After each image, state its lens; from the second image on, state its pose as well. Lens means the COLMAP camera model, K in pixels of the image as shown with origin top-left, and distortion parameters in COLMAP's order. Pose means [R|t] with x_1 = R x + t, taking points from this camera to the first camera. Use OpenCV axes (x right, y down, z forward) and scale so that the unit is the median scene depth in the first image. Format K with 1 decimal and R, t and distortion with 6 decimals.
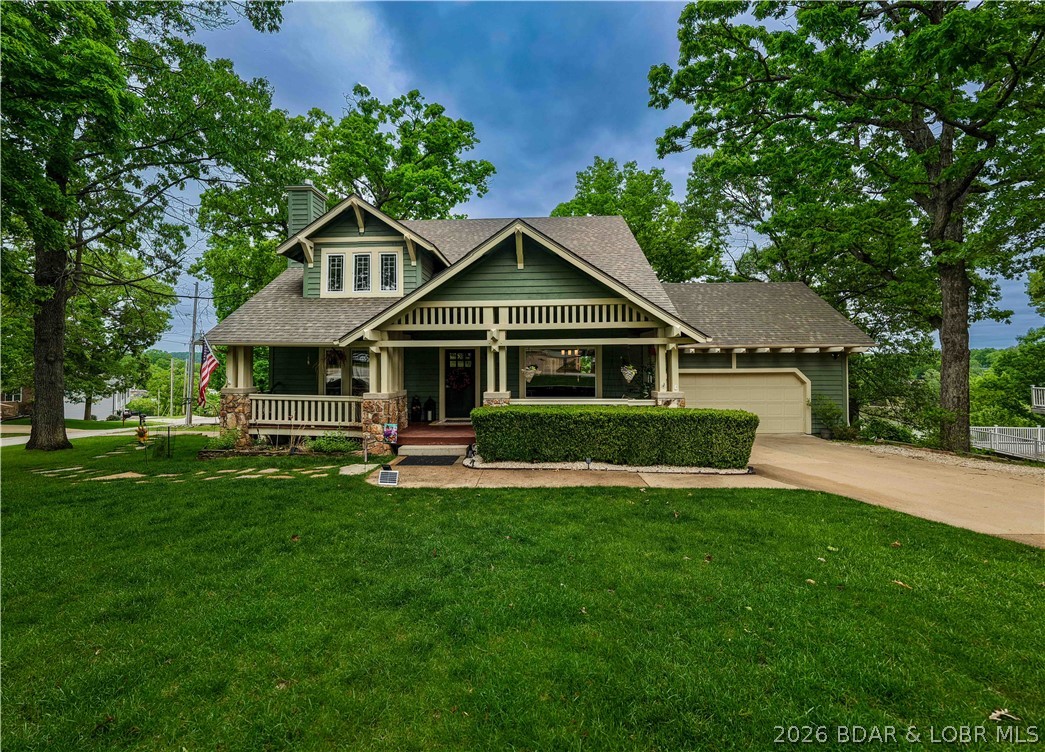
lens RADIAL K [[438.4, 0, 515.0], [0, 438.4, 343.3], [0, 0, 1]] dist [-0.008042, 0.002504]
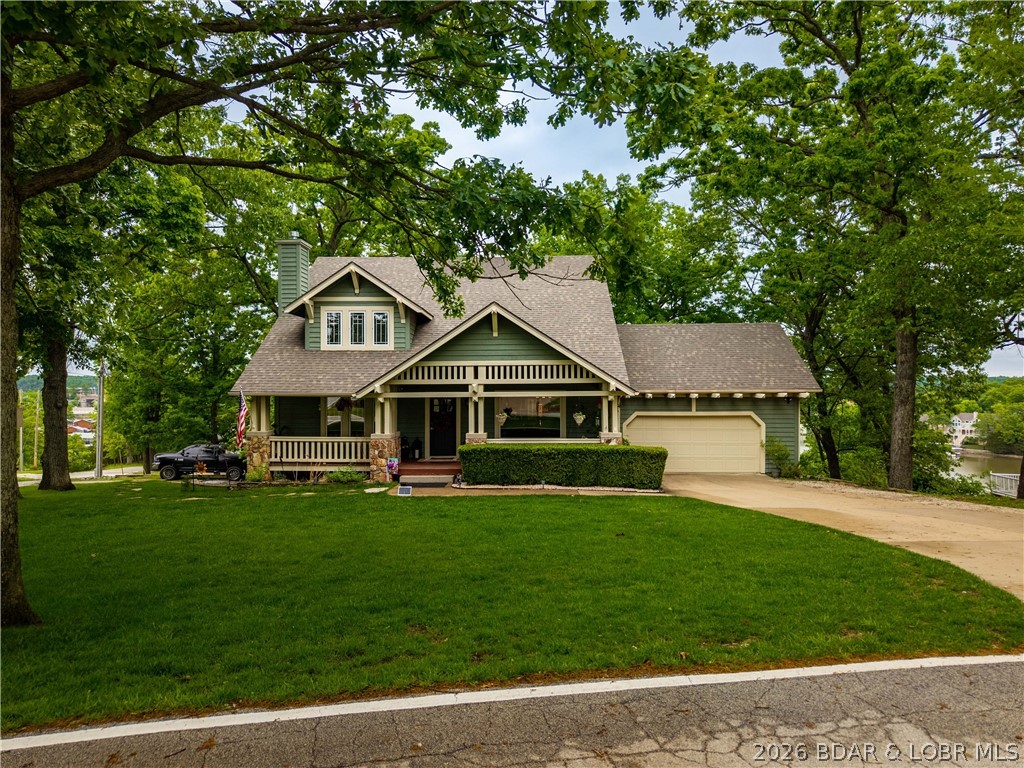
lens RADIAL K [[689.2, 0, 502.6], [0, 689.2, 354.0], [0, 0, 1]] dist [0.020267, -0.018034]
pose [[0.999967, 0.000199, 0.008142, 0.015628], [-0.000154, 0.999984, -0.005582, -0.094901], [-0.008143, 0.005581, 0.999951, -0.884118]]
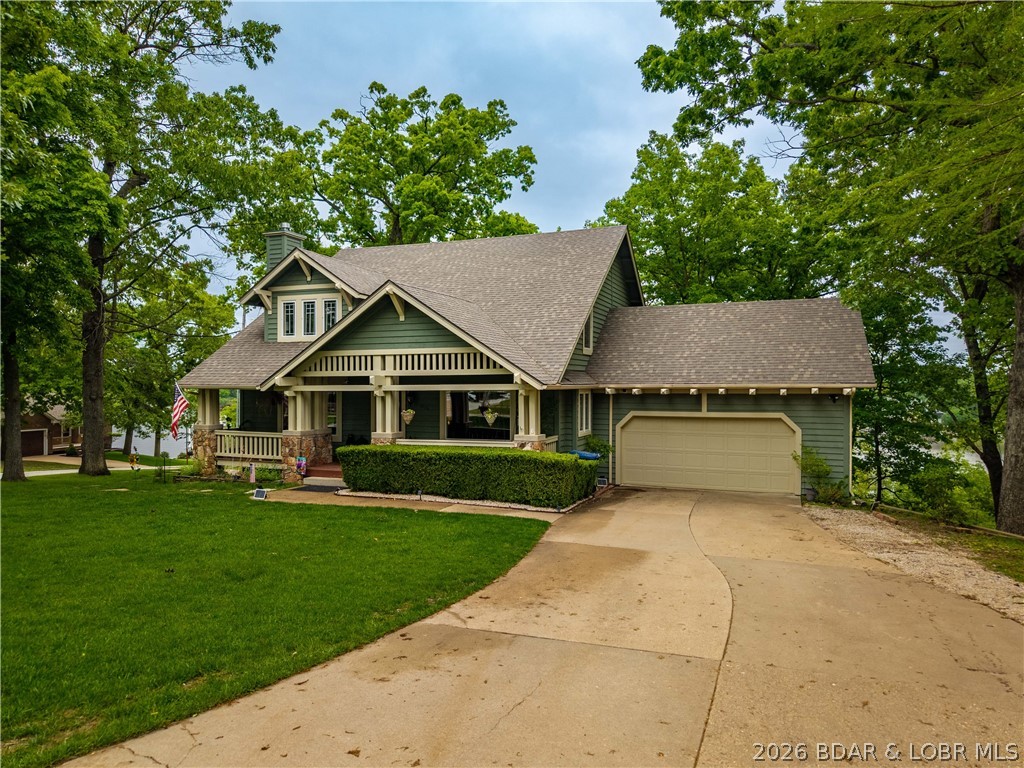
lens RADIAL K [[689.2, 0, 509.5], [0, 689.2, 358.6], [0, 0, 1]] dist [0.020267, -0.018034]
pose [[0.945530, -0.012479, -0.325297, 0.732868], [0.011797, 0.999922, -0.004068, -0.056629], [0.325322, 0.000009, 0.945603, -0.481464]]
